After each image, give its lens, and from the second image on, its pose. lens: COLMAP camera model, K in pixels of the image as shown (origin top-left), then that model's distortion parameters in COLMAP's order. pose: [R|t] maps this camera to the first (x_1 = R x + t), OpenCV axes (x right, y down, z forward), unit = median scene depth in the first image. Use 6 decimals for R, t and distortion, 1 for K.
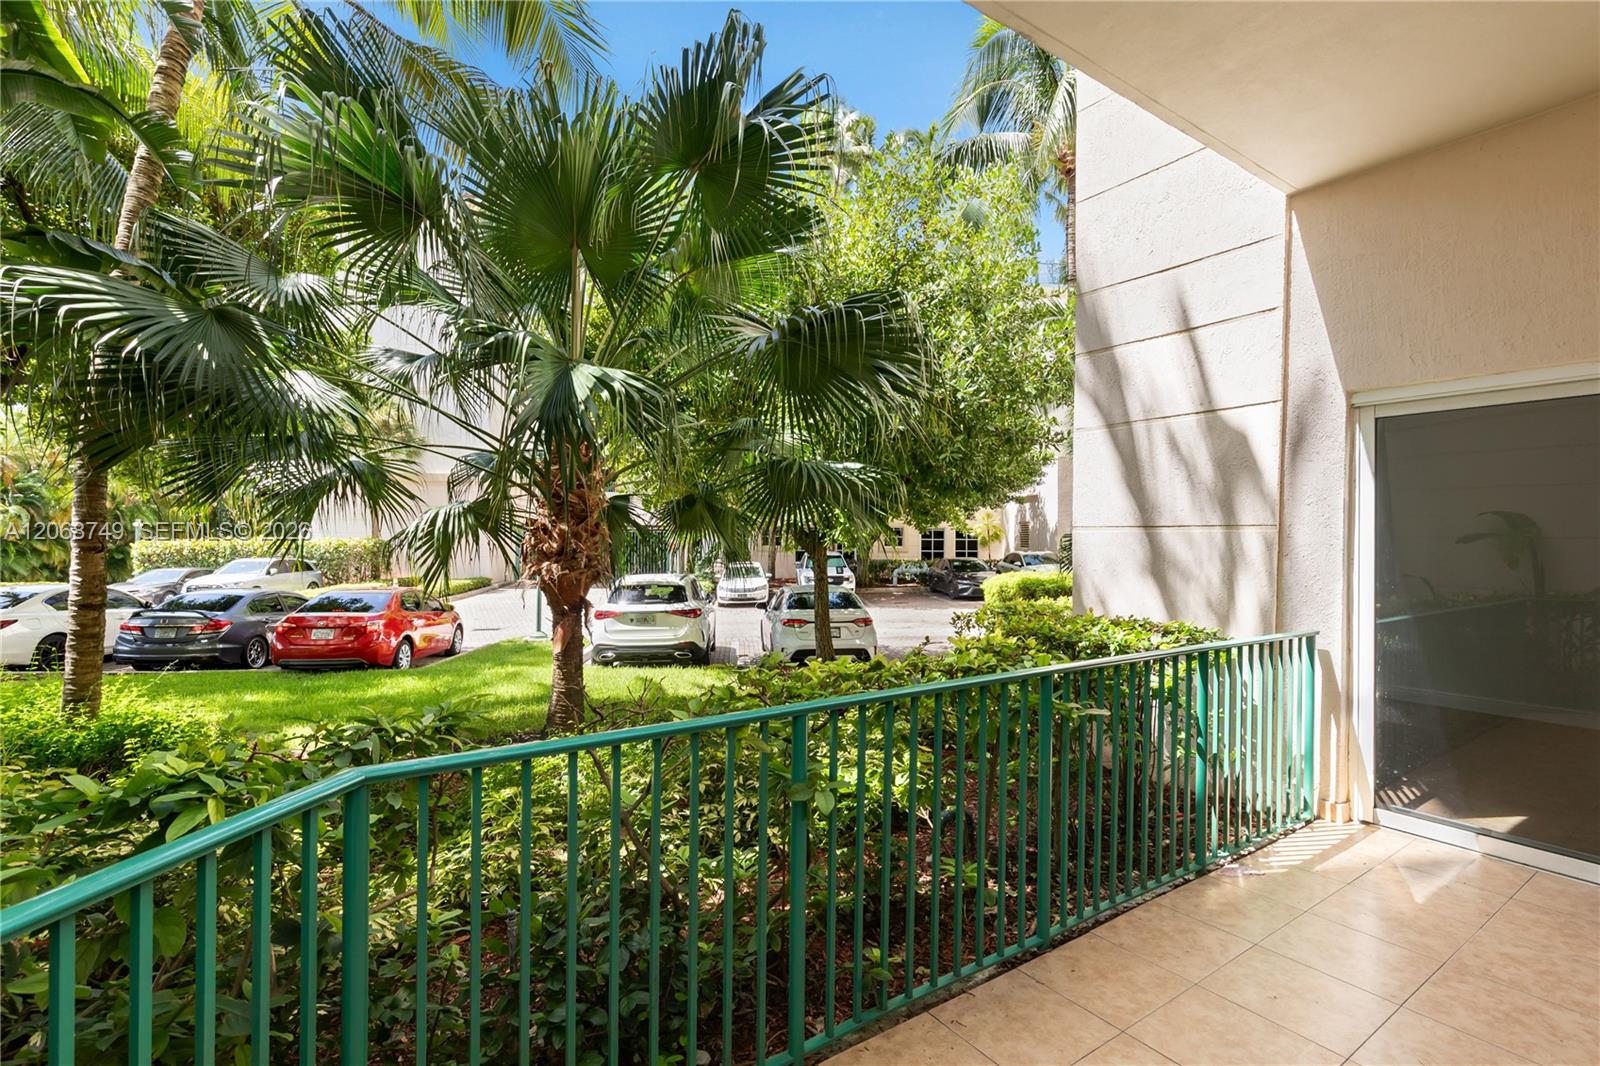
lens RADIAL K [[736.7, 0, 801.5], [0, 736.7, 531.3], [0, 0, 1]] dist [0.000027, -0.000018]
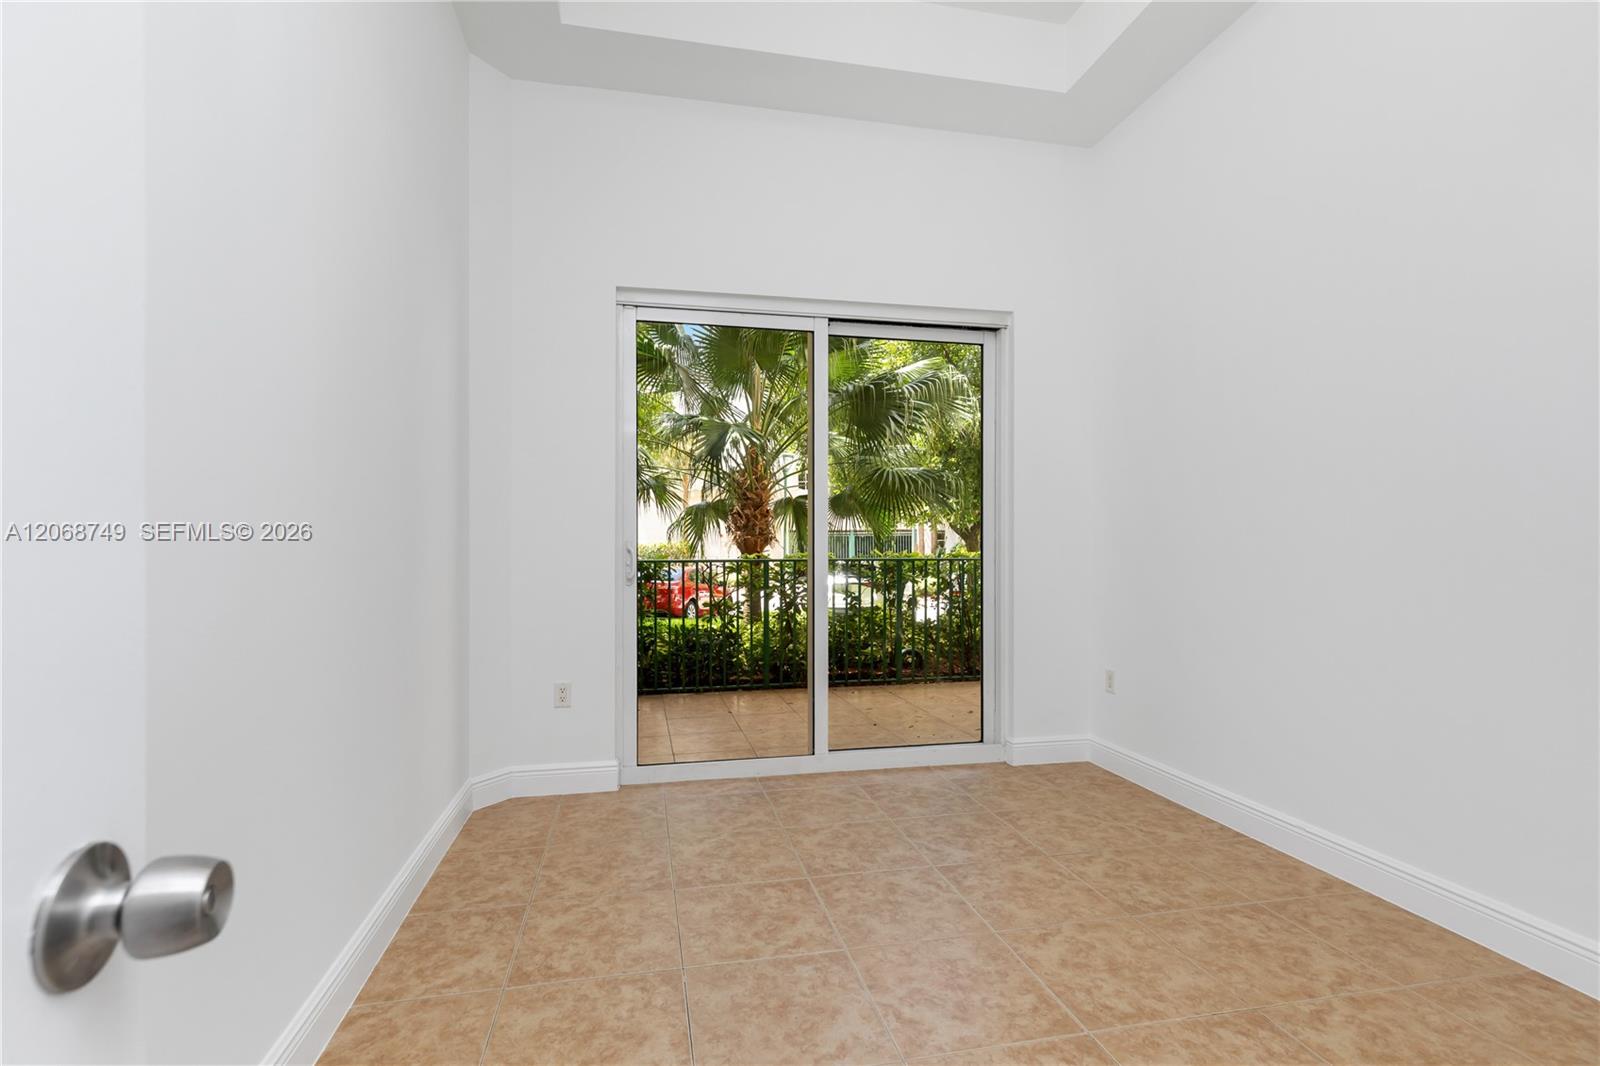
lens RADIAL K [[736.7, 0, 798.6], [0, 736.7, 536.2], [0, 0, 1]] dist [0.000027, -0.000018]
pose [[0.927704, -0.012279, -0.373115, 0.426860], [0.009929, 0.999917, -0.008220, 0.062769], [0.373184, 0.003921, 0.927749, -0.586189]]
